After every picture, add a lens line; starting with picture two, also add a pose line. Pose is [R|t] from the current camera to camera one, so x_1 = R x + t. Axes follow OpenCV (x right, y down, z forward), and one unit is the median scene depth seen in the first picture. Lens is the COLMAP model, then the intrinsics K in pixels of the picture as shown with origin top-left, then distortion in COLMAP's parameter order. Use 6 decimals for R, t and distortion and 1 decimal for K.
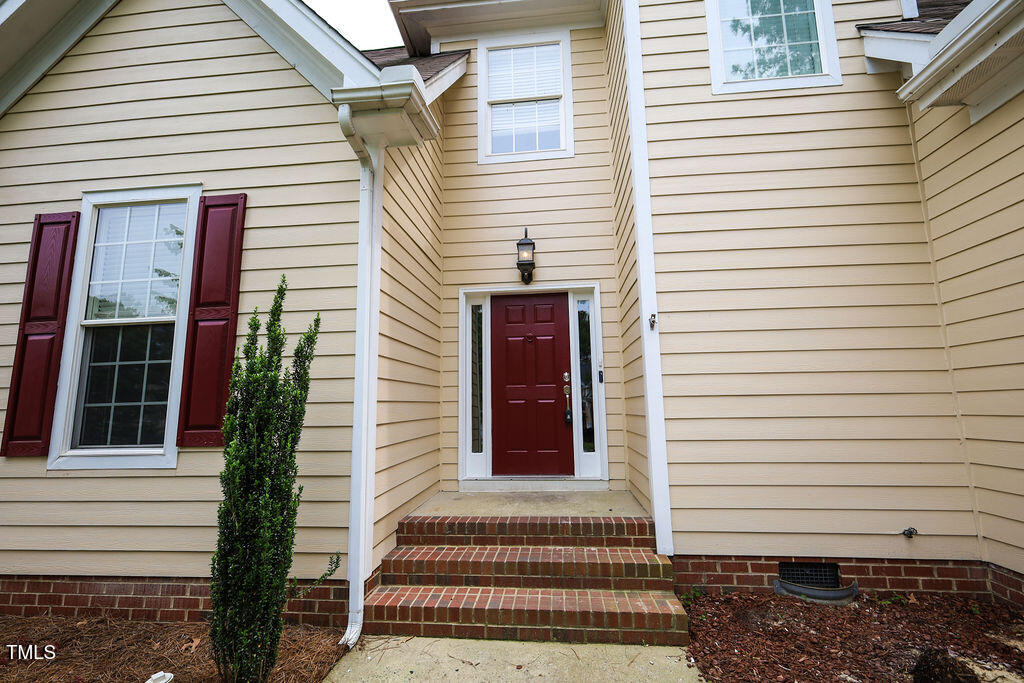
lens RADIAL K [[444.7, 0, 512.5], [0, 444.7, 342.0], [0, 0, 1]] dist [0.002067, 0.000113]
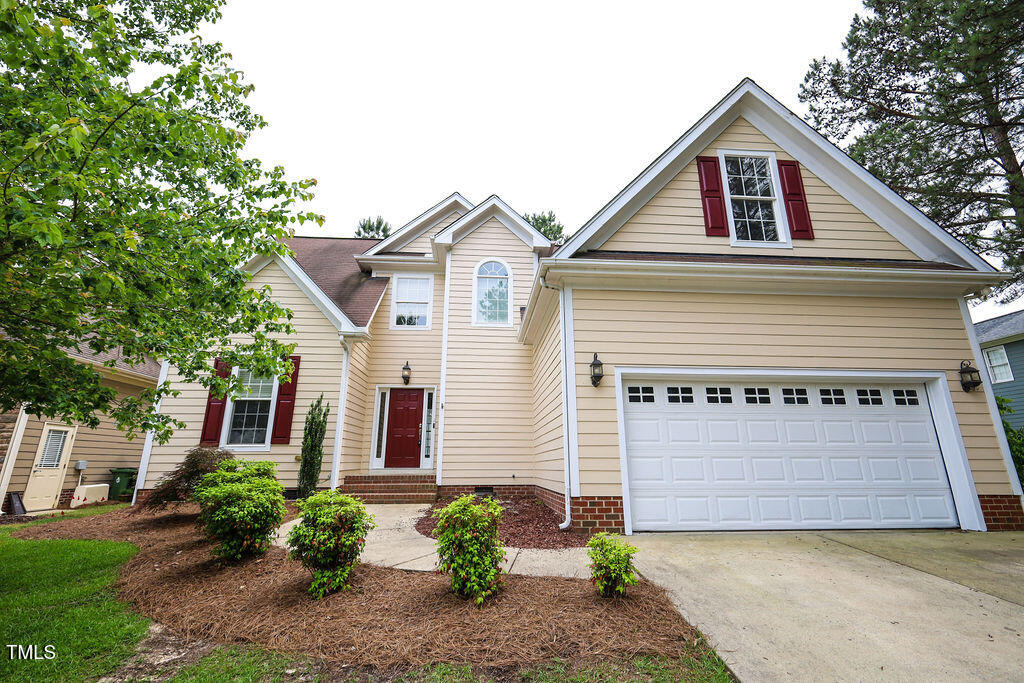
lens RADIAL K [[444.7, 0, 512.9], [0, 444.7, 339.6], [0, 0, 1]] dist [0.002067, 0.000113]
pose [[0.984160, 0.063115, 0.165669, 0.215273], [-0.041077, 0.990234, -0.133229, -0.090925], [-0.172459, 0.124314, 0.977141, -1.673478]]
